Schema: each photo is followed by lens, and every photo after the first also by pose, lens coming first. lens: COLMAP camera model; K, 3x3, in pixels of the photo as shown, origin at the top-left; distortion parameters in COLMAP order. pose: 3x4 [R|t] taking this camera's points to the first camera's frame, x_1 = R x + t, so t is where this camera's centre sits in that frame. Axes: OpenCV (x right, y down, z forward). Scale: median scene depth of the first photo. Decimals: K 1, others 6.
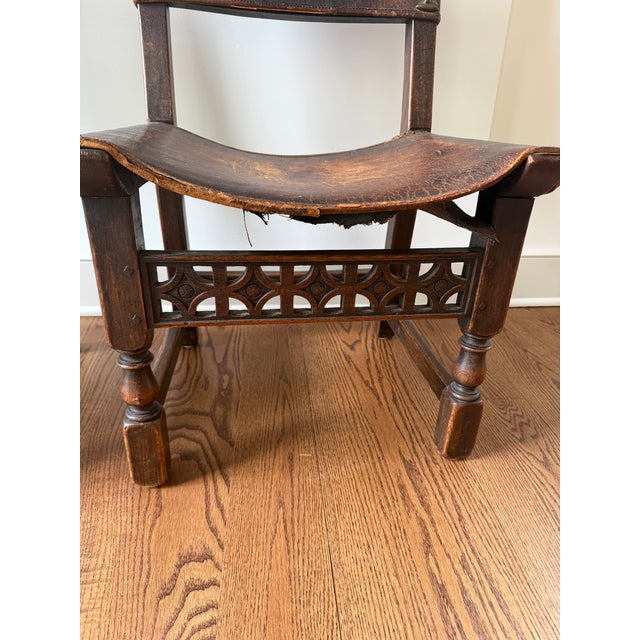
lens RADIAL K [[463.0, 0, 312.6], [0, 463.0, 320.0], [0, 0, 1]] dist [0.045979, -0.066488]
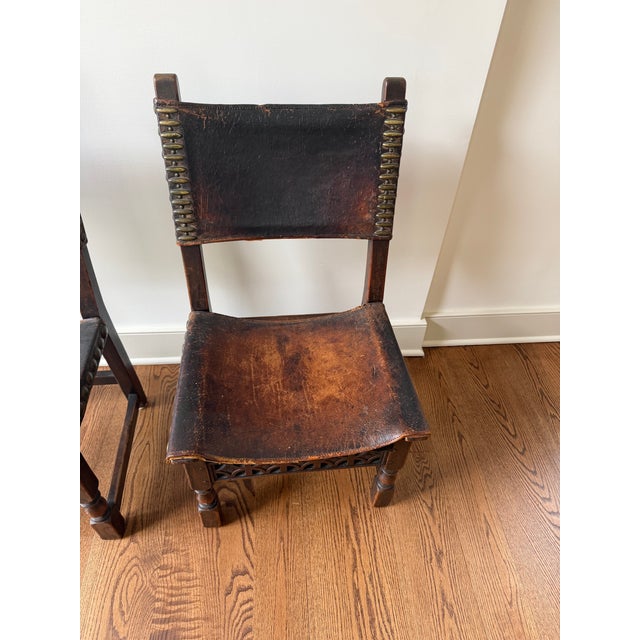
lens RADIAL K [[463.0, 0, 312.6], [0, 463.0, 320.0], [0, 0, 1]] dist [0.045979, -0.066488]
pose [[0.999845, 0.014531, -0.009975, 0.065199], [-0.010496, 0.945525, 0.325379, -1.095225], [0.014160, -0.325224, 0.945531, -0.521499]]
